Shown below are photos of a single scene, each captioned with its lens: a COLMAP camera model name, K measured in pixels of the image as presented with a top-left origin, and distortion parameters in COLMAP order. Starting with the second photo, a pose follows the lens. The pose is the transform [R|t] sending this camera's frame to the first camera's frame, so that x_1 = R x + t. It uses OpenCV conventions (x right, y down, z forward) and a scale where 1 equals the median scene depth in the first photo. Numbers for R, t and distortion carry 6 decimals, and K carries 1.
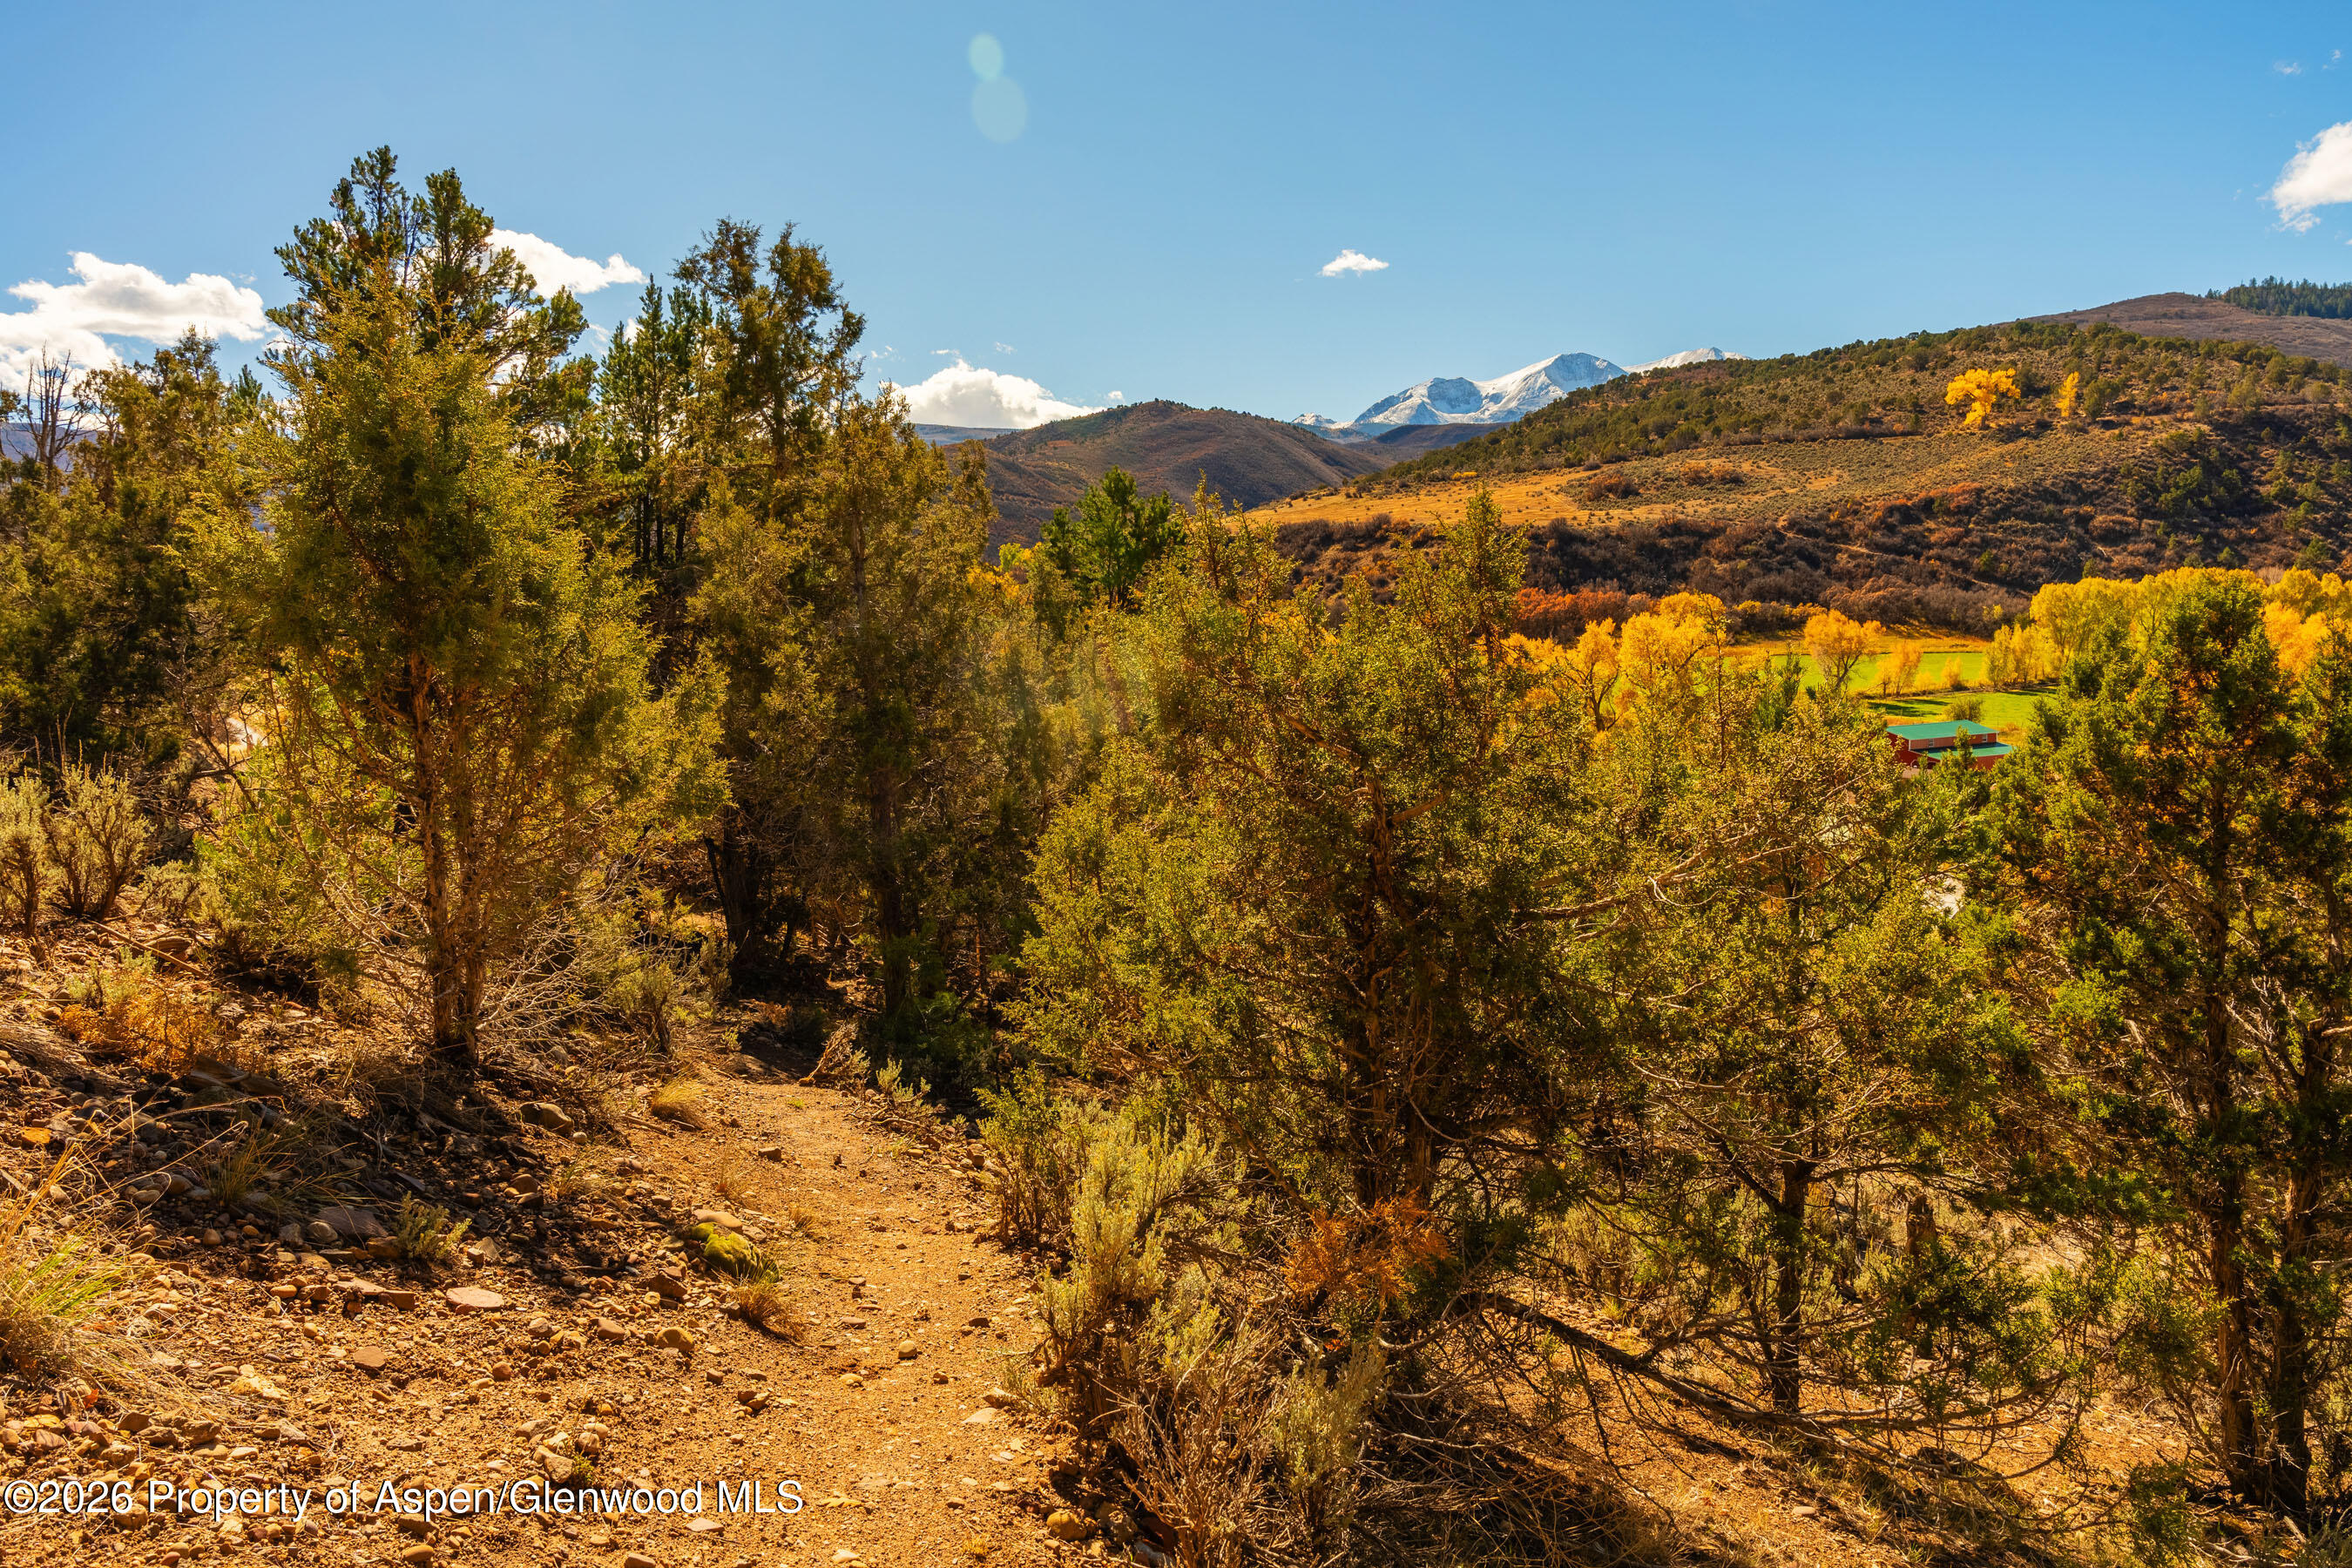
lens RADIAL K [[1697.5, 0, 1183.1], [0, 1697.5, 787.4], [0, 0, 1]] dist [-0.014578, -0.004758]
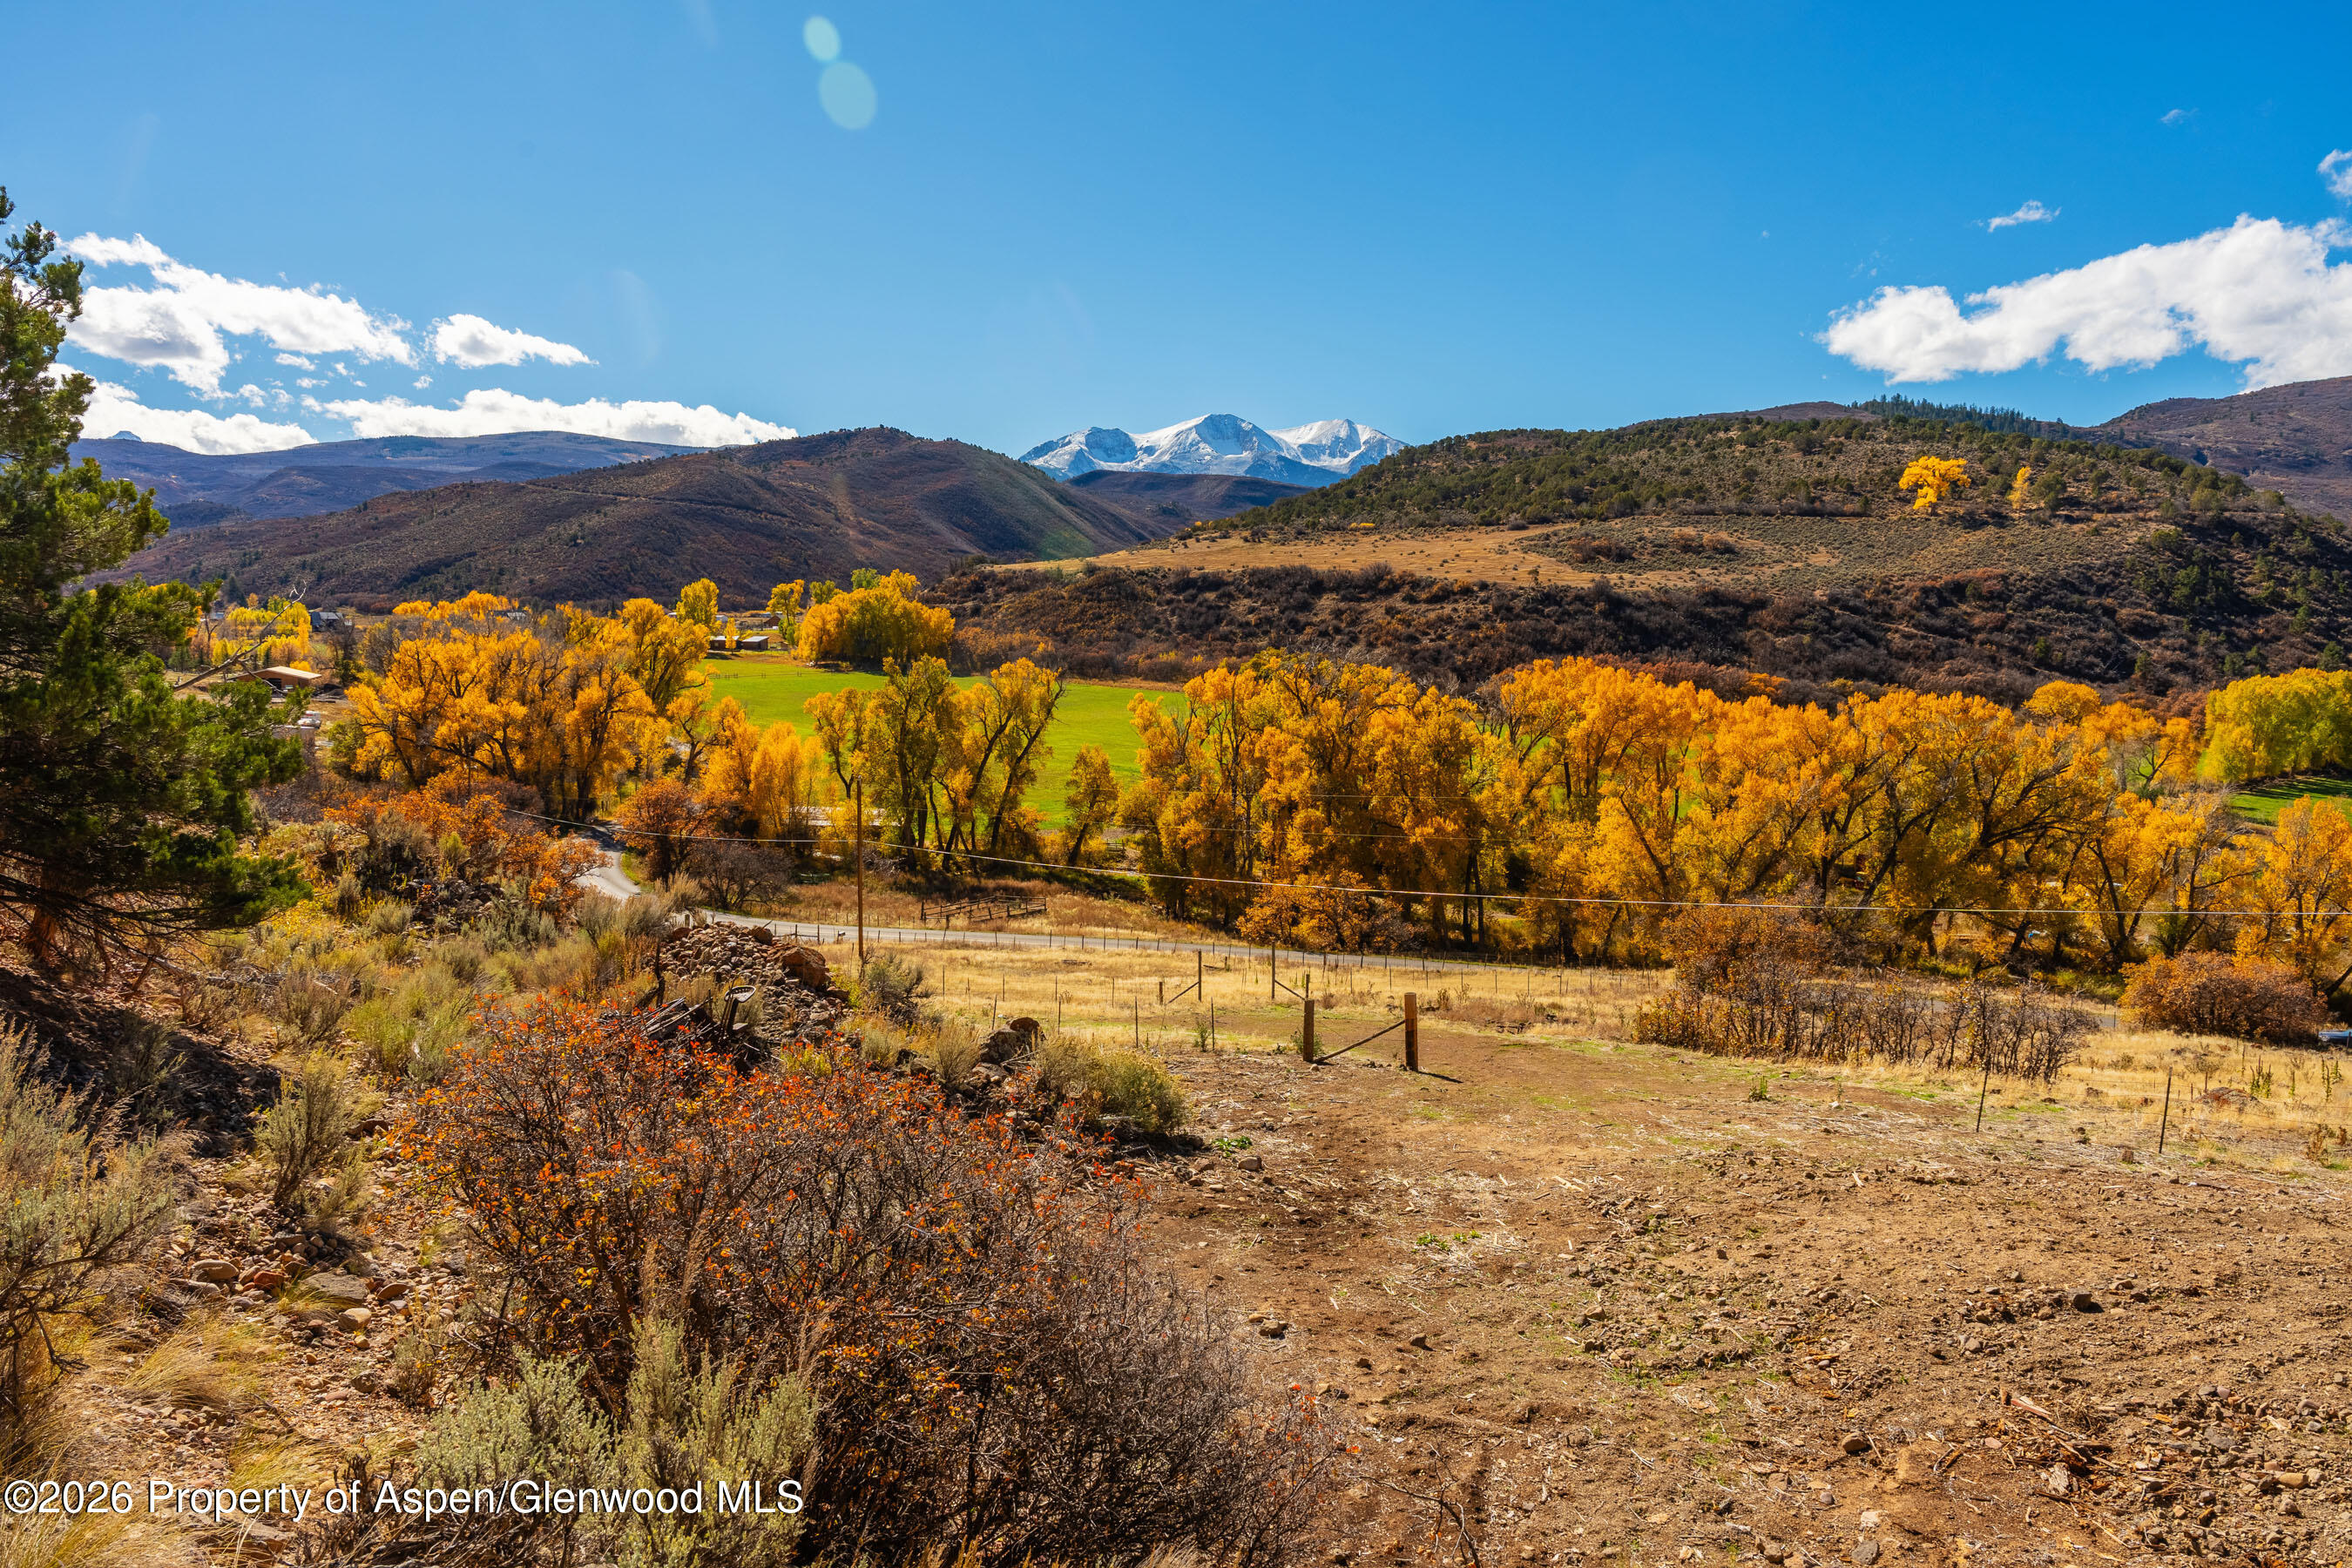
lens RADIAL K [[1598.2, 0, 1173.2], [0, 1598.2, 791.9], [0, 0, 1]] dist [-0.020173, 0.000128]
pose [[0.968185, 0.021908, 0.249274, -0.202965], [-0.019160, 0.999726, -0.013444, -0.020913], [-0.249500, 0.008240, 0.968340, 0.172992]]
